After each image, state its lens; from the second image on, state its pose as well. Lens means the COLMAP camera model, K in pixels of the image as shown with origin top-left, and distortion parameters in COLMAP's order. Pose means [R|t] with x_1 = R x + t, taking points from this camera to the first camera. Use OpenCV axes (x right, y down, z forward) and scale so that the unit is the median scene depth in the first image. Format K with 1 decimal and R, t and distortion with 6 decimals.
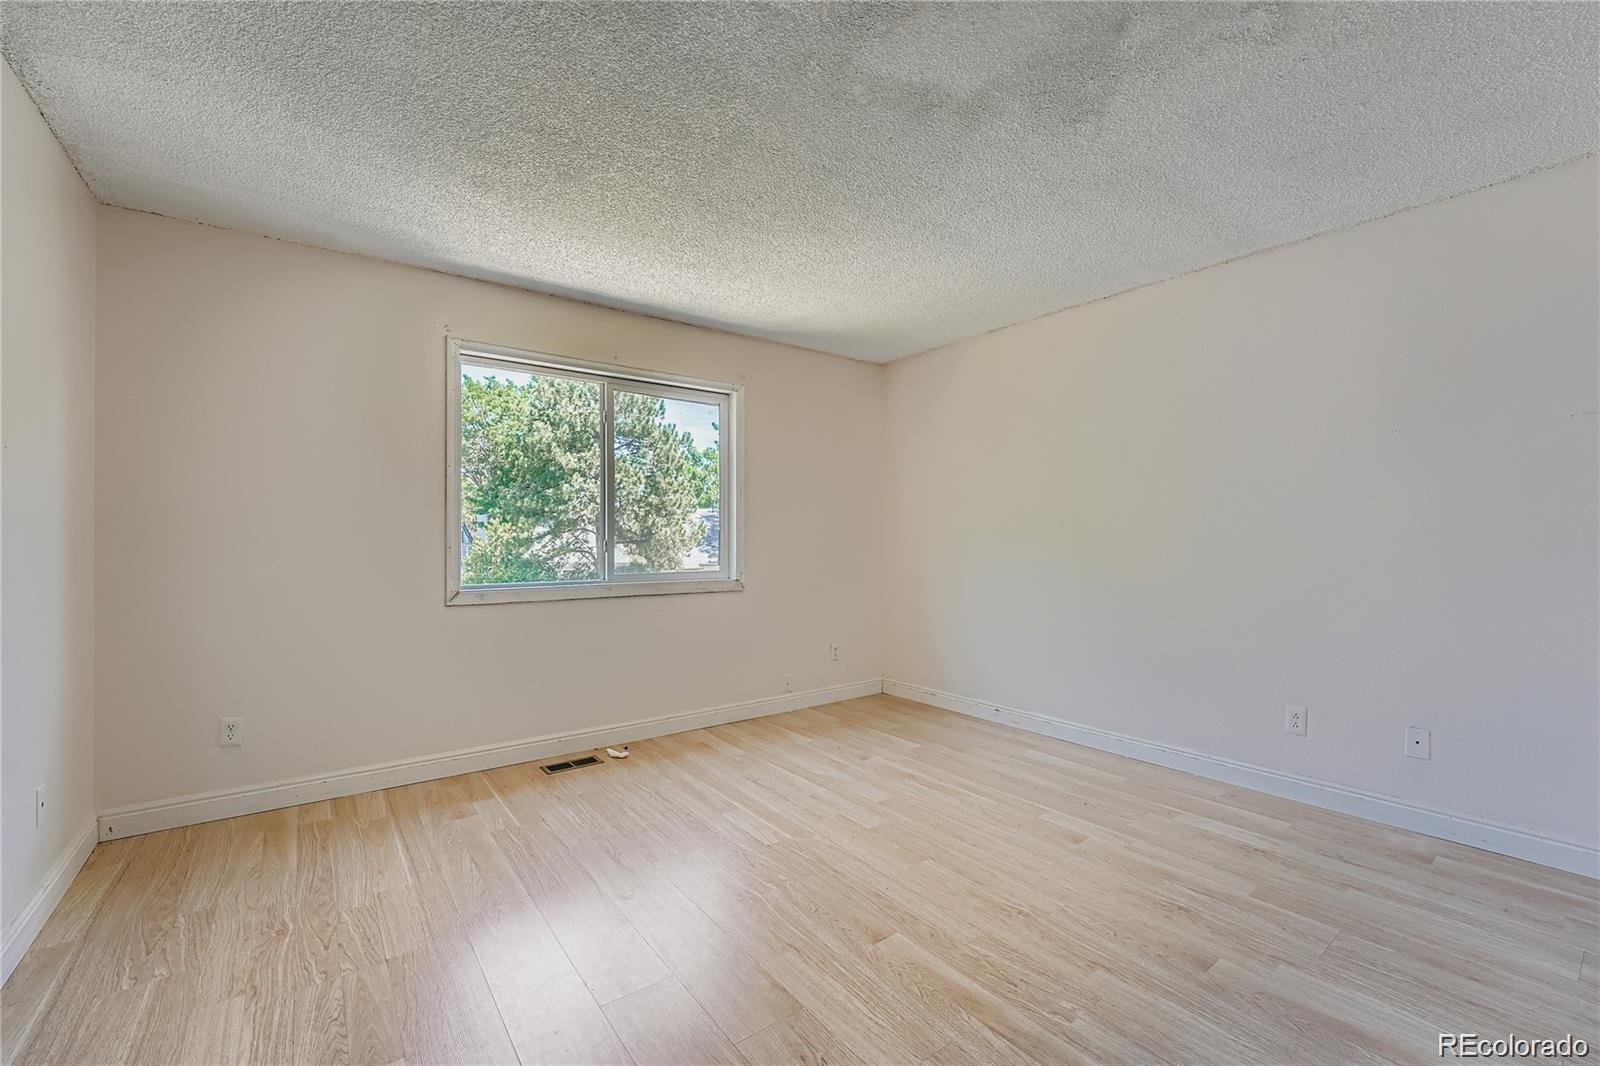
lens RADIAL K [[672.6, 0, 799.3], [0, 672.6, 535.6], [0, 0, 1]] dist [0.000819, 0.000036]
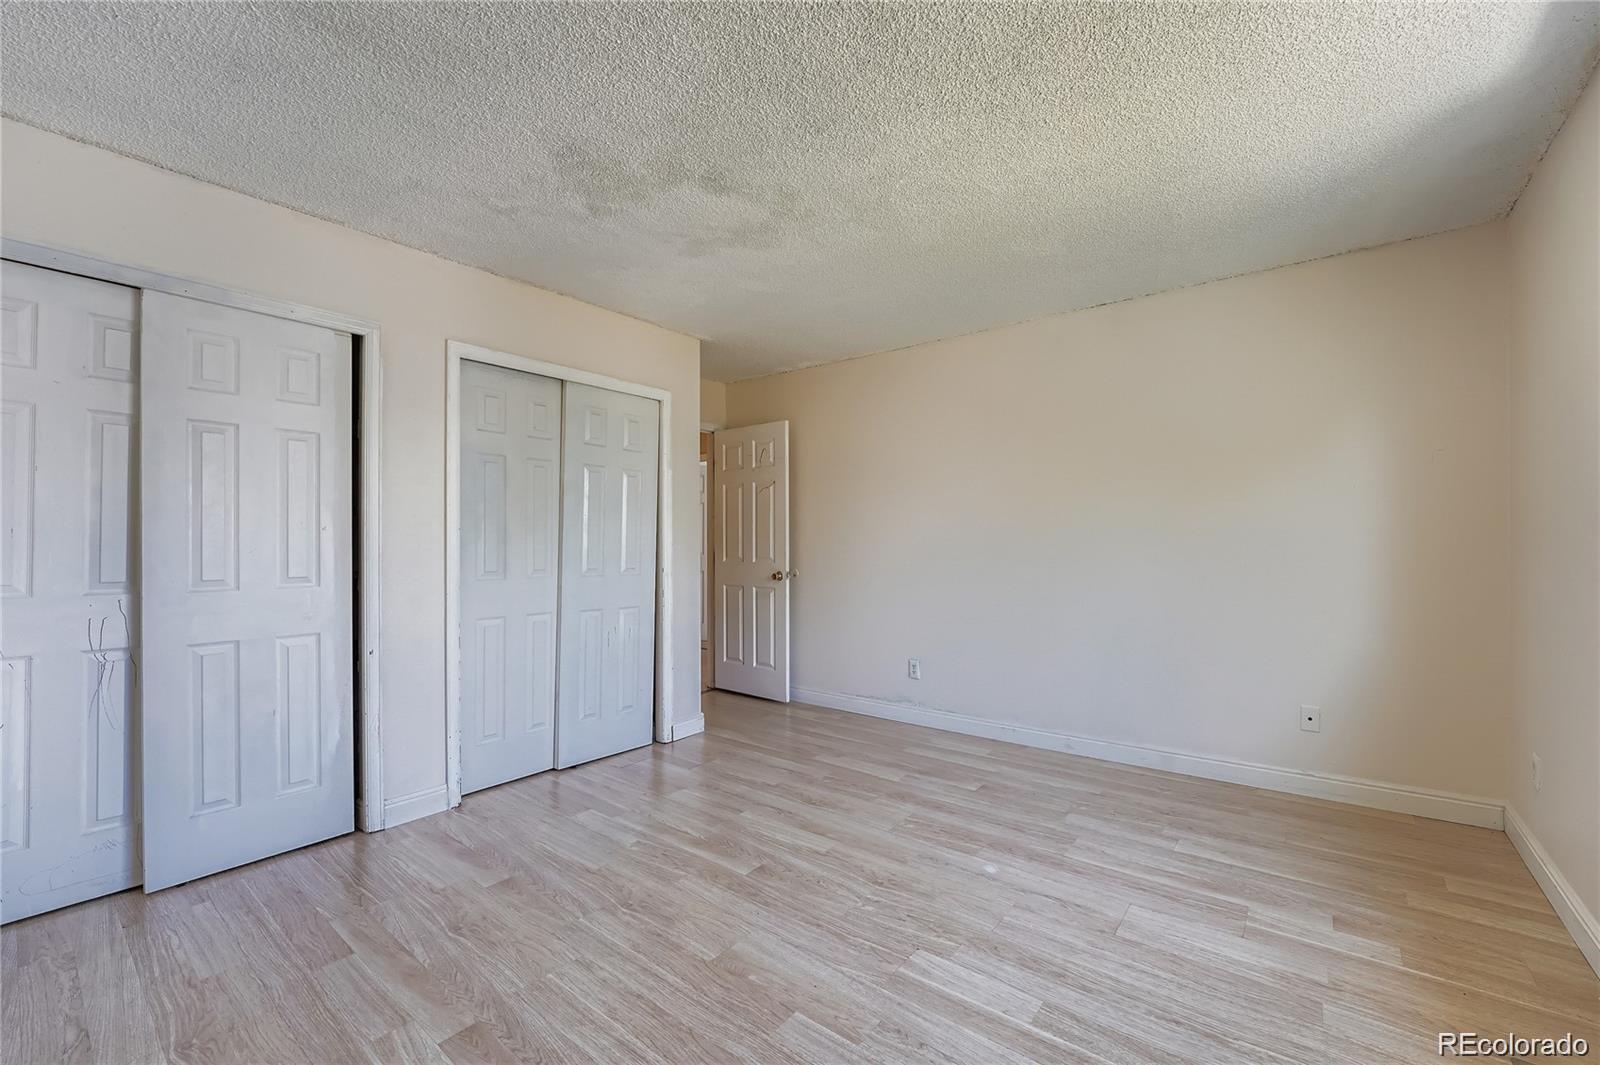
lens RADIAL K [[652.2, 0, 802.2], [0, 652.2, 536.2], [0, 0, 1]] dist [-0.000081, 0.000074]
pose [[-0.966541, 0.004203, -0.256476, 0.301596], [0.006461, 0.999947, -0.007961, -0.002253], [0.256429, -0.009352, -0.966518, 1.895245]]
